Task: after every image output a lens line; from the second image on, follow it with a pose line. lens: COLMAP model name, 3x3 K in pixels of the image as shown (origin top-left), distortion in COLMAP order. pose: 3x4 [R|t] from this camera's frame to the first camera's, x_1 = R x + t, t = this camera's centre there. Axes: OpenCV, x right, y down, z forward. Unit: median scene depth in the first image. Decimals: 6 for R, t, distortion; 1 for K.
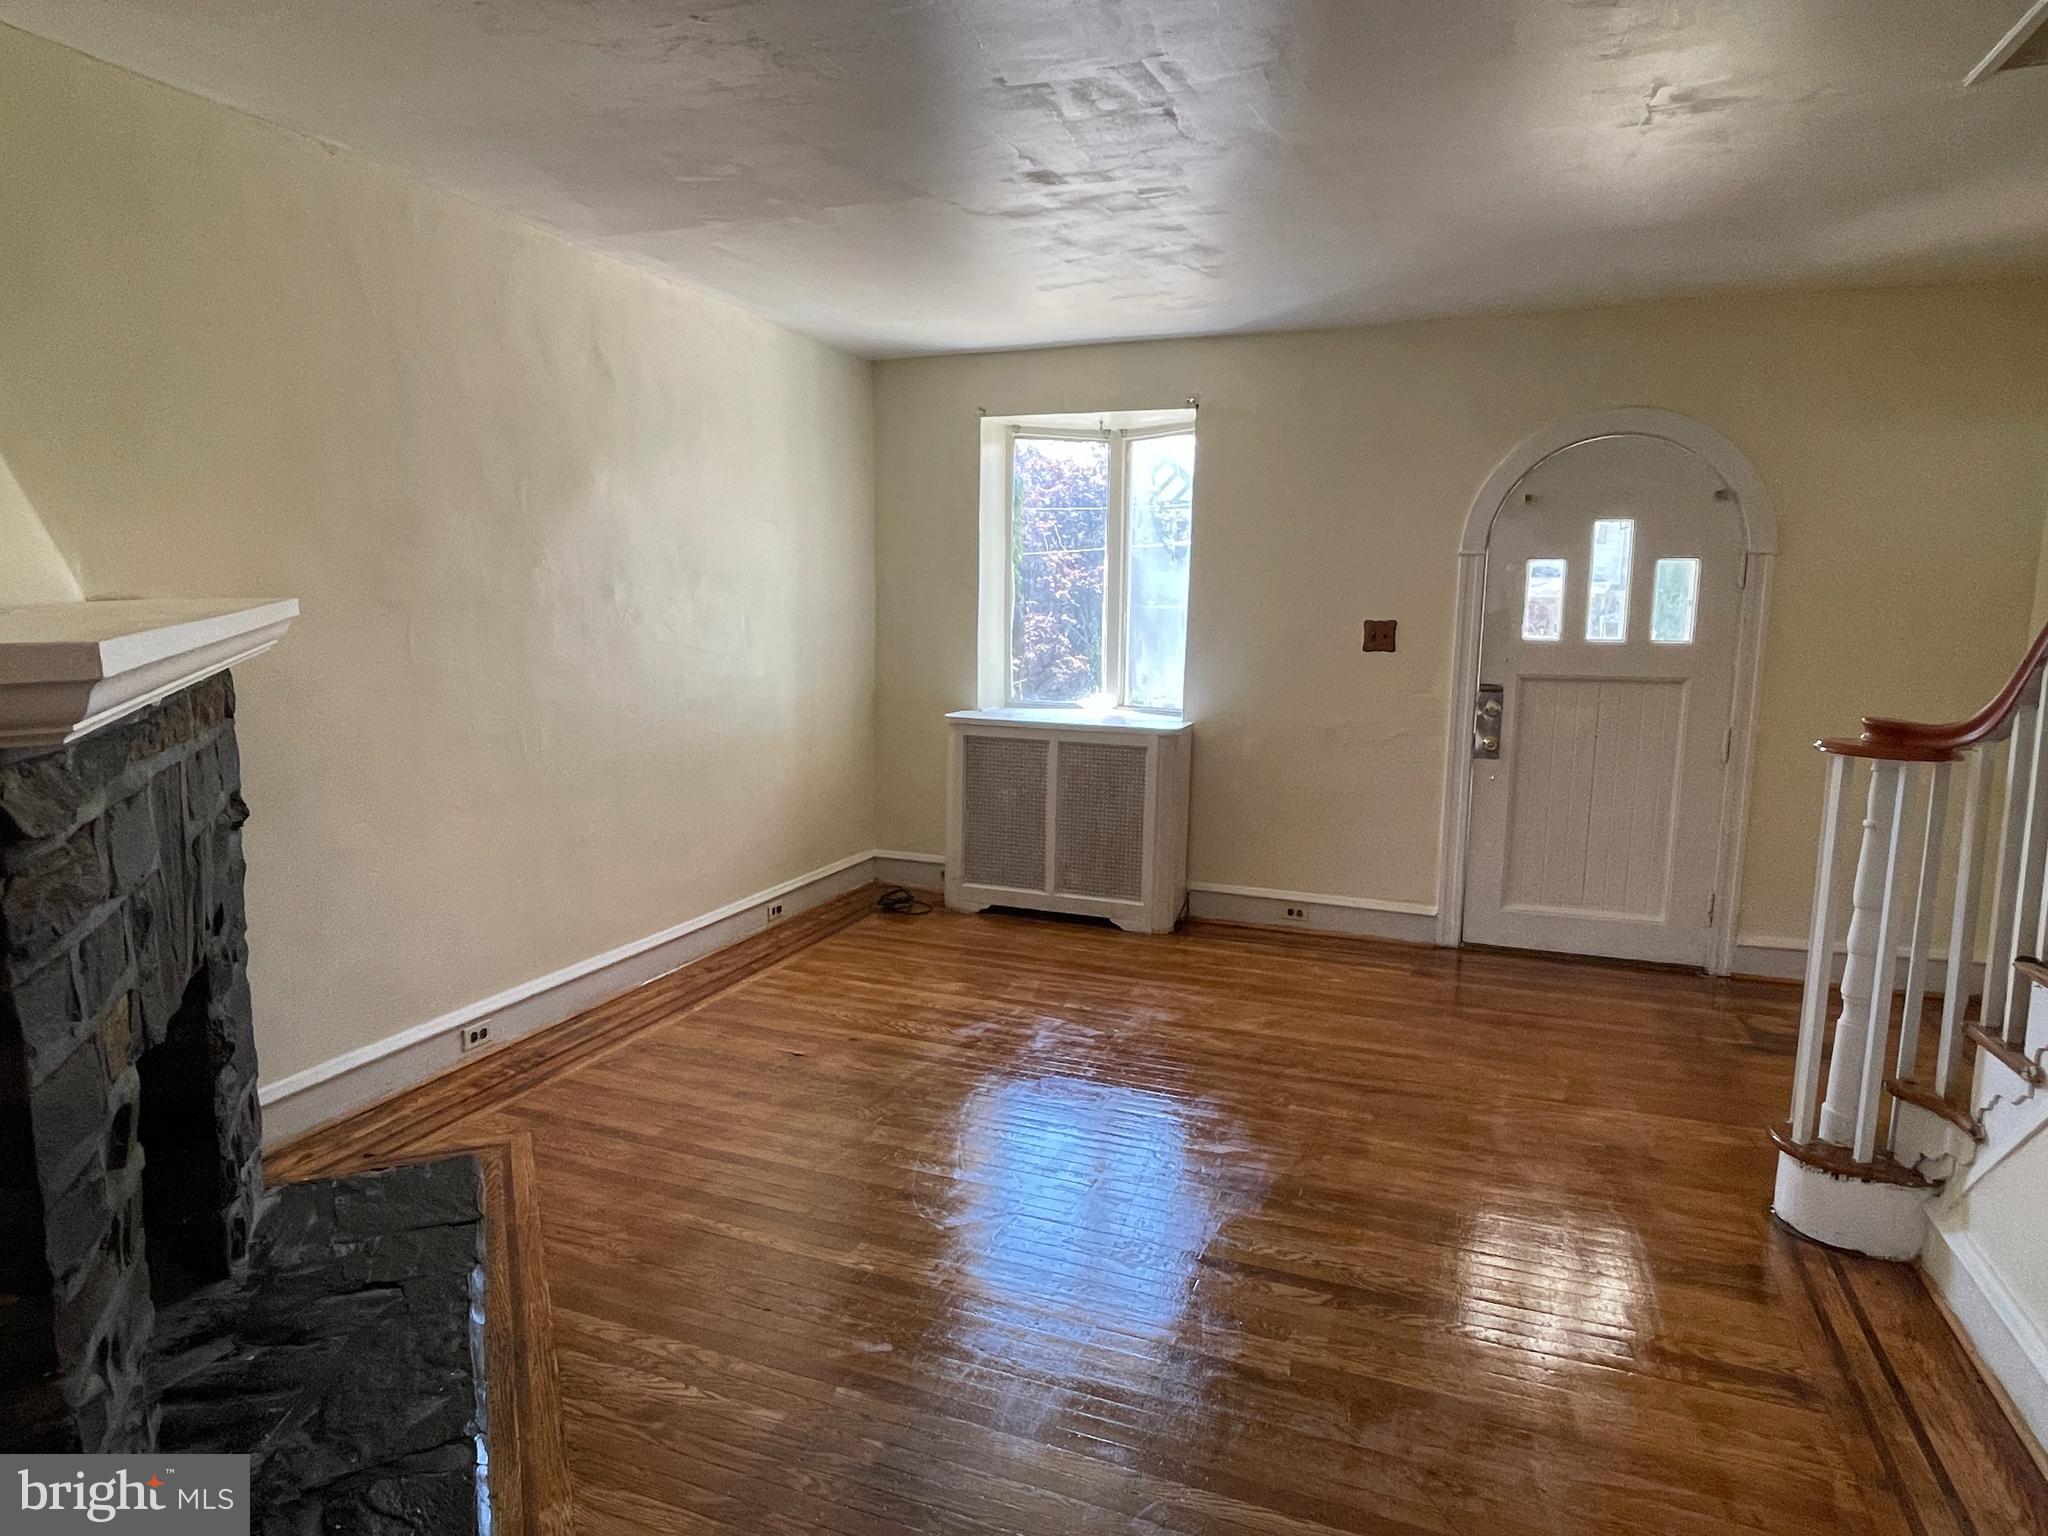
lens RADIAL K [[1221.2, 0, 1022.0], [0, 1221.2, 766.3], [0, 0, 1]] dist [0.009862, 0.000229]
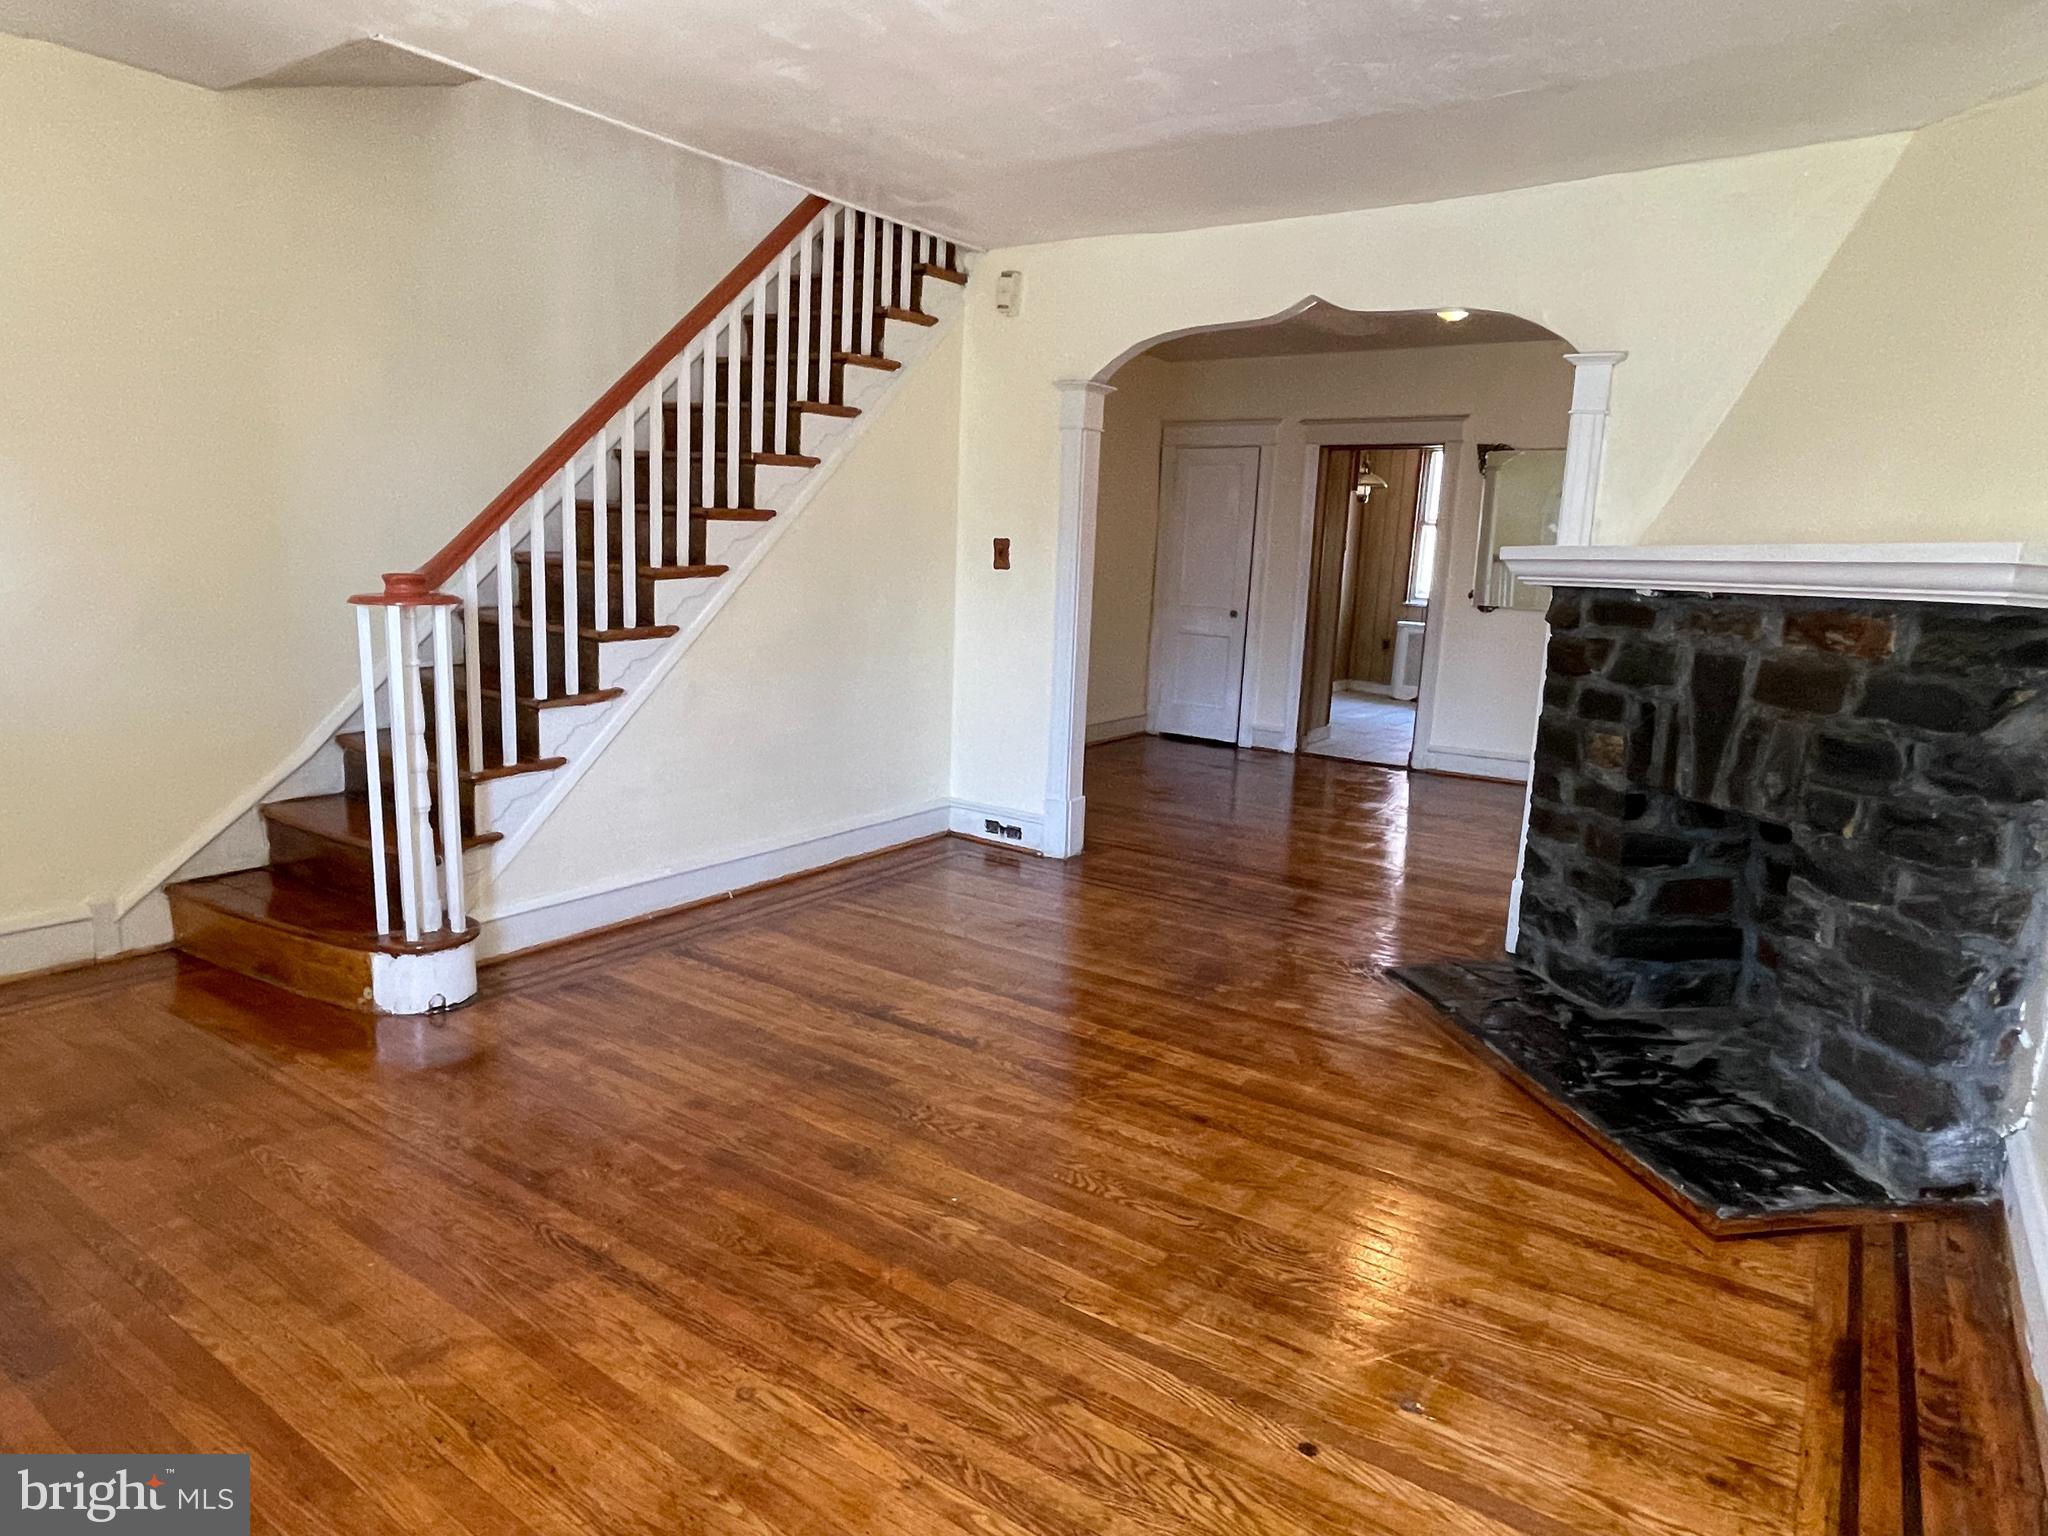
lens RADIAL K [[1221.2, 0, 1022.9], [0, 1221.2, 771.2], [0, 0, 1]] dist [0.009862, 0.000229]
pose [[-0.968703, -0.096061, 0.228882, -0.137948], [-0.018343, 0.947264, 0.319930, -0.203288], [-0.247544, 0.305718, -0.919379, 1.648309]]
